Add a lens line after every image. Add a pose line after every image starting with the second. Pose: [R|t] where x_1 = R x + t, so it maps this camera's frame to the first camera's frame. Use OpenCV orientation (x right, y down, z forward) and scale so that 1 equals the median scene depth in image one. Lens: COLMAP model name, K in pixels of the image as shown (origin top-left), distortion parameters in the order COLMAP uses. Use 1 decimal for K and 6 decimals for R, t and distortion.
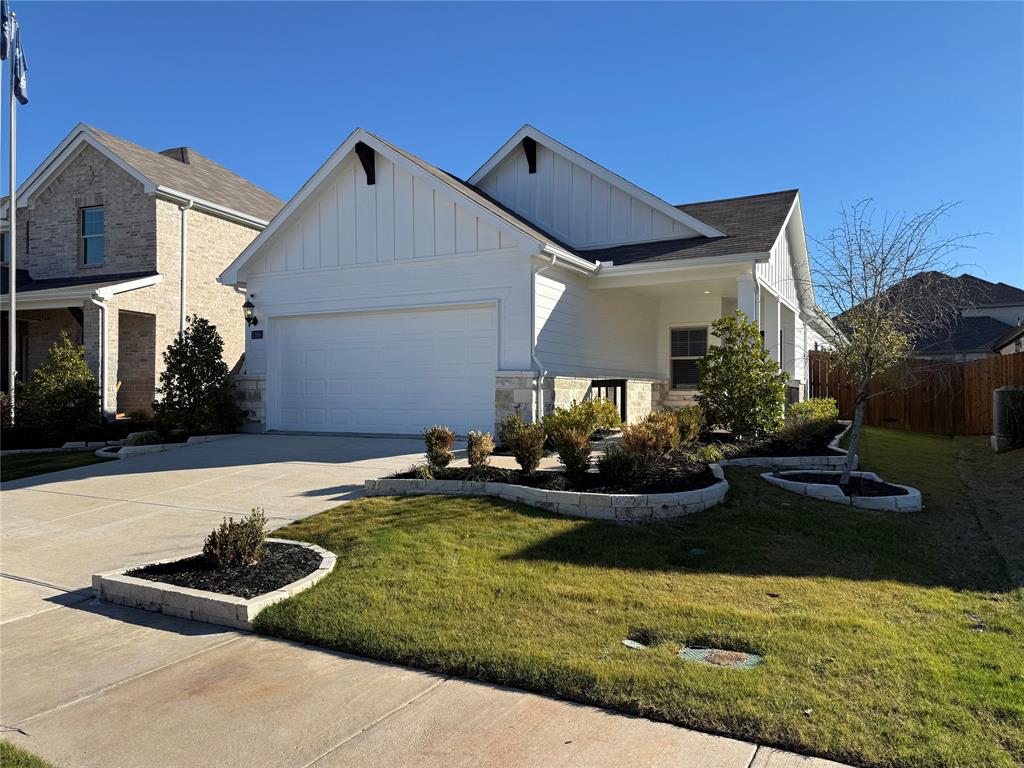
lens RADIAL K [[725.2, 0, 512.0], [0, 725.2, 384.0], [0, 0, 1]] dist [0.084397, -0.107438]
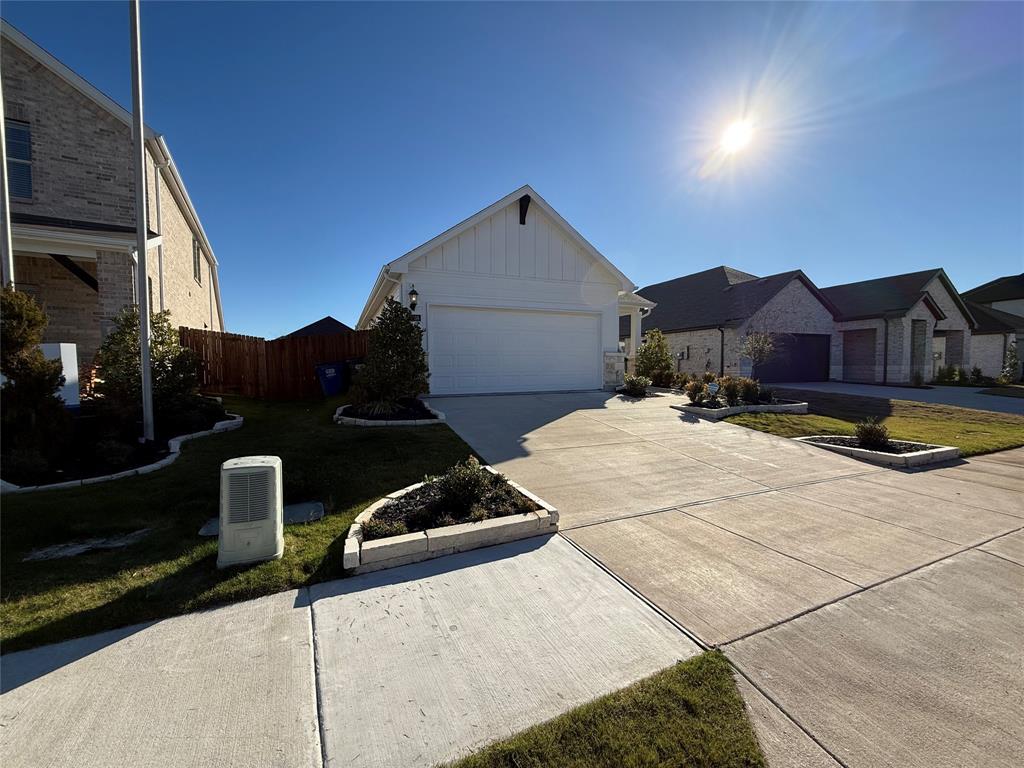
lens RADIAL K [[398.4, 0, 511.2], [0, 398.4, 368.3], [0, 0, 1]] dist [0.007963, 0.000036]
pose [[0.622588, -0.013930, 0.782426, -0.681596], [-0.005681, 0.999735, 0.022320, 0.000421], [-0.782529, -0.018341, 0.622344, 0.406110]]
